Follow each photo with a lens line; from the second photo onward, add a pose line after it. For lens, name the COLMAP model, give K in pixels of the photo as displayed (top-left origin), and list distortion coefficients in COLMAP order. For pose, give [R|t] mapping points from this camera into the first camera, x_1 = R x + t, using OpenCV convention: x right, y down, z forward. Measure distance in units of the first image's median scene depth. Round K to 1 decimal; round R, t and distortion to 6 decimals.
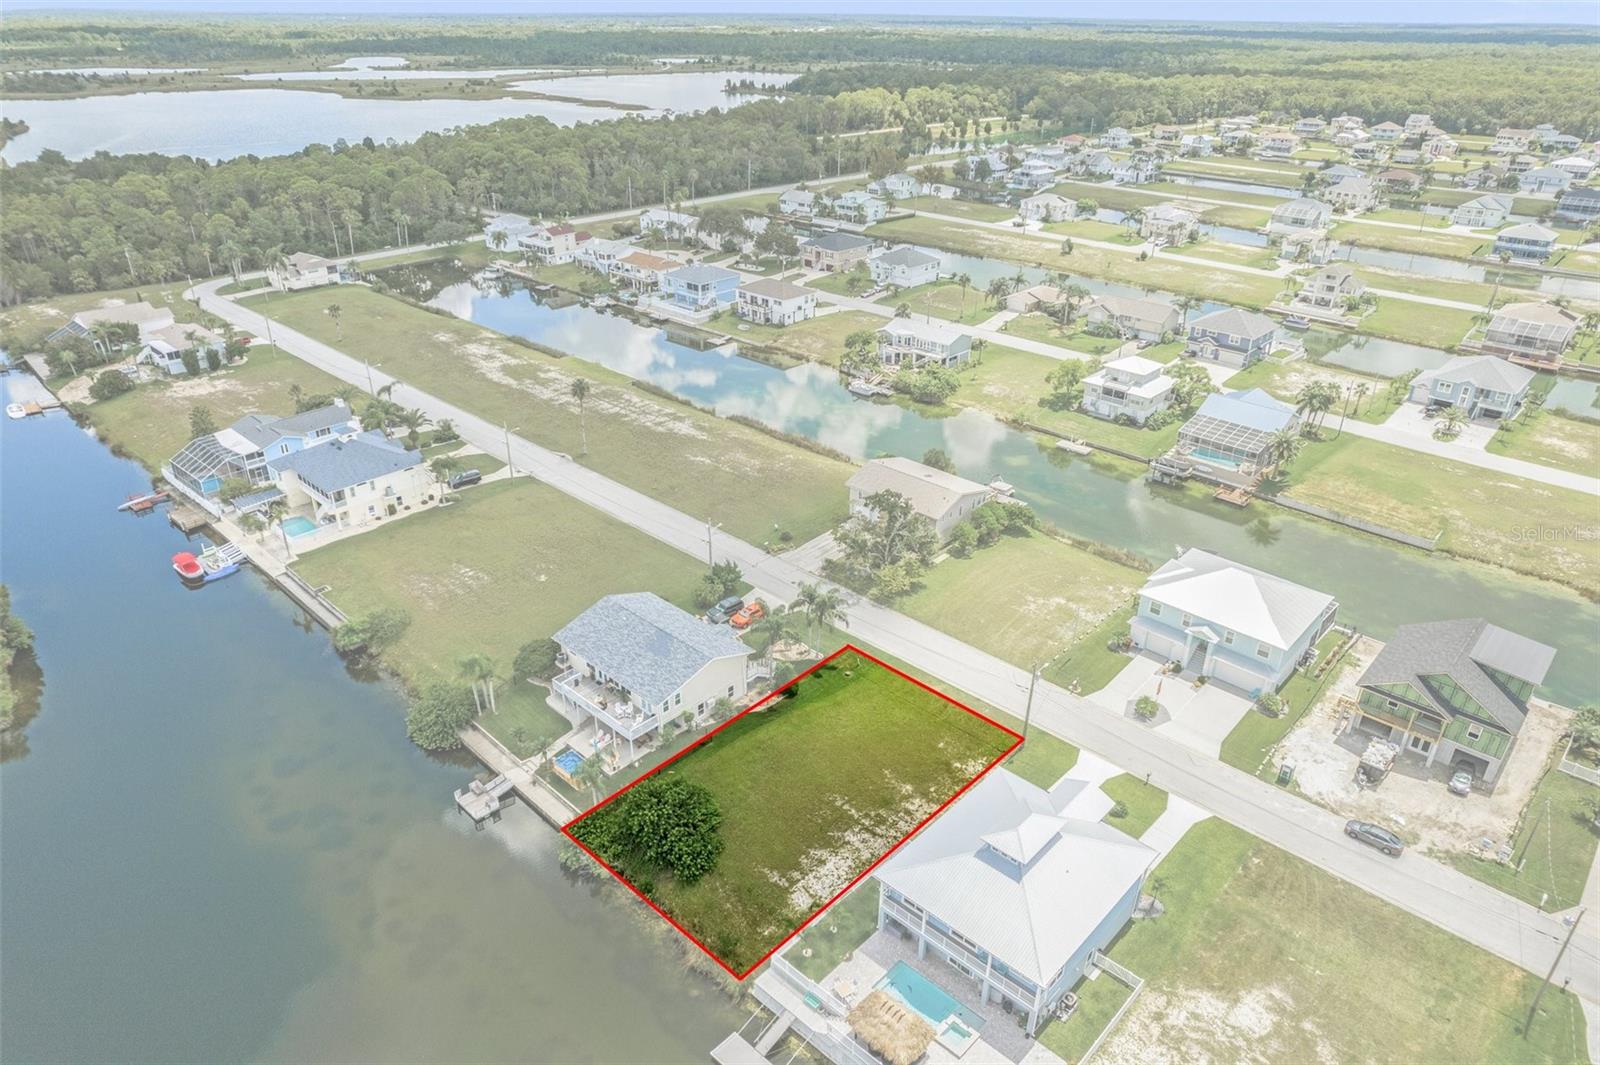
lens RADIAL K [[1025.2, 0, 803.3], [0, 1025.2, 531.3], [0, 0, 1]] dist [-0.078388, 0.067493]
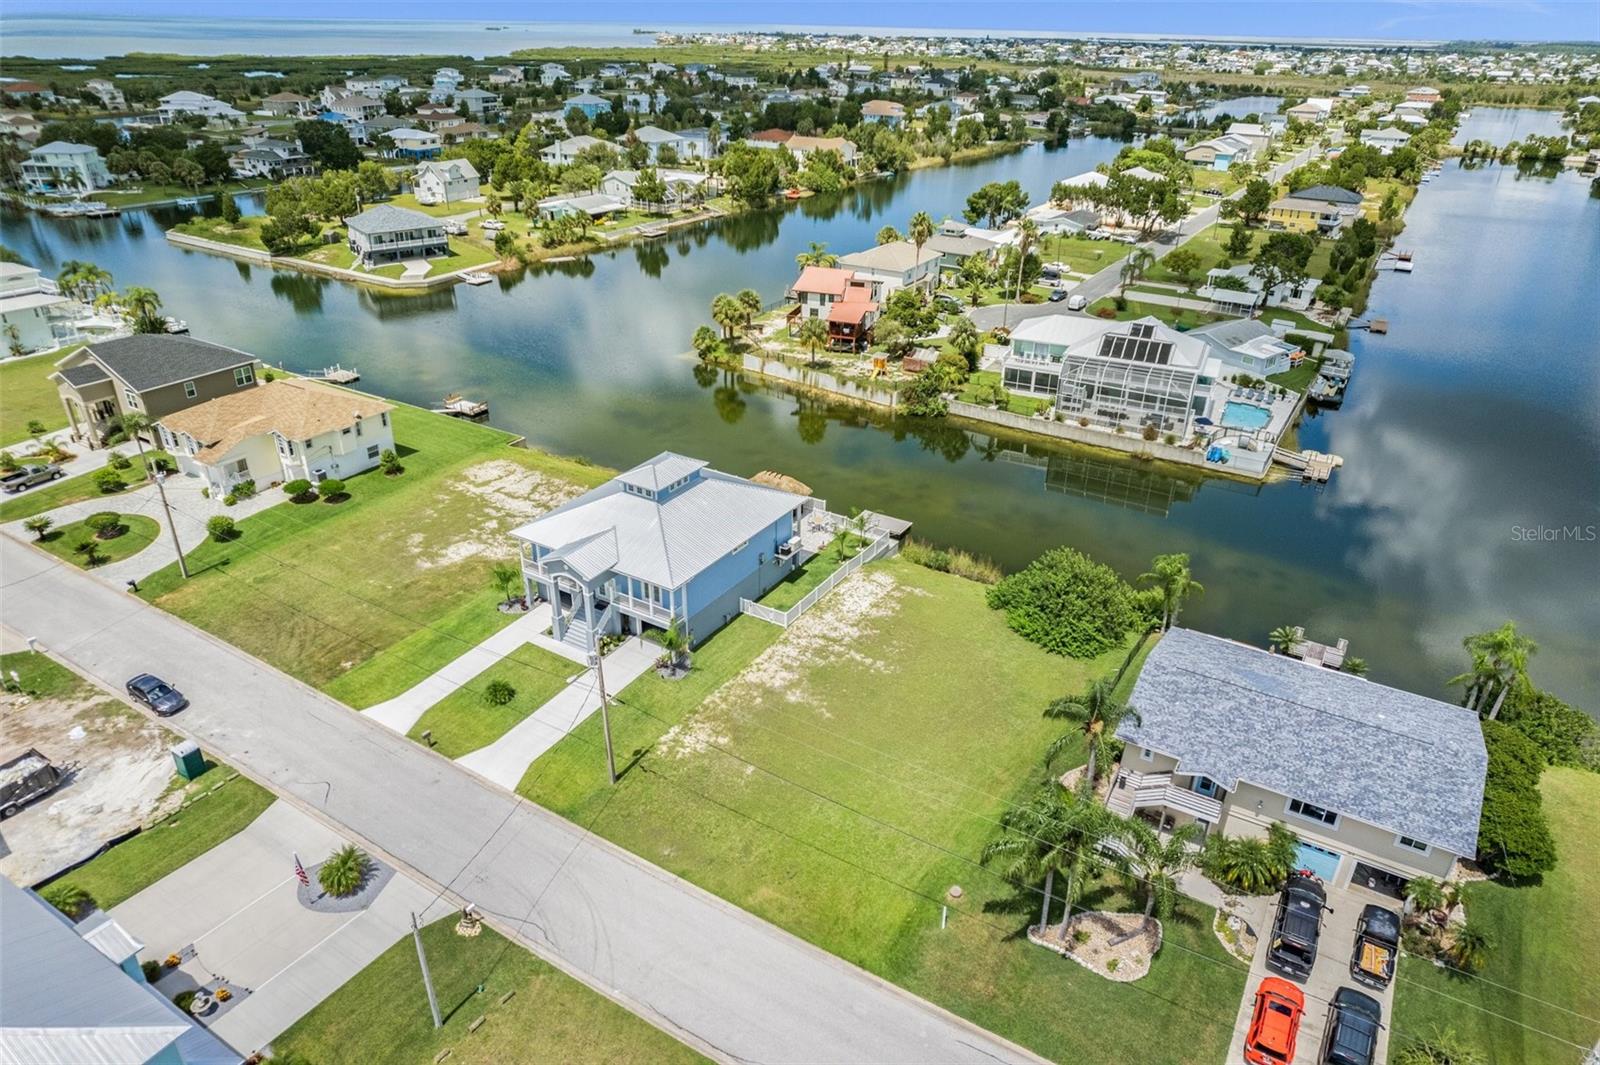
lens RADIAL K [[1025.2, 0, 803.3], [0, 1025.2, 531.3], [0, 0, 1]] dist [-0.078388, 0.067493]
pose [[-0.978934, 0.070109, -0.191762, 0.103120], [-0.114352, 0.589817, 0.799399, -0.175627], [0.169149, 0.804488, -0.569375, 0.606673]]
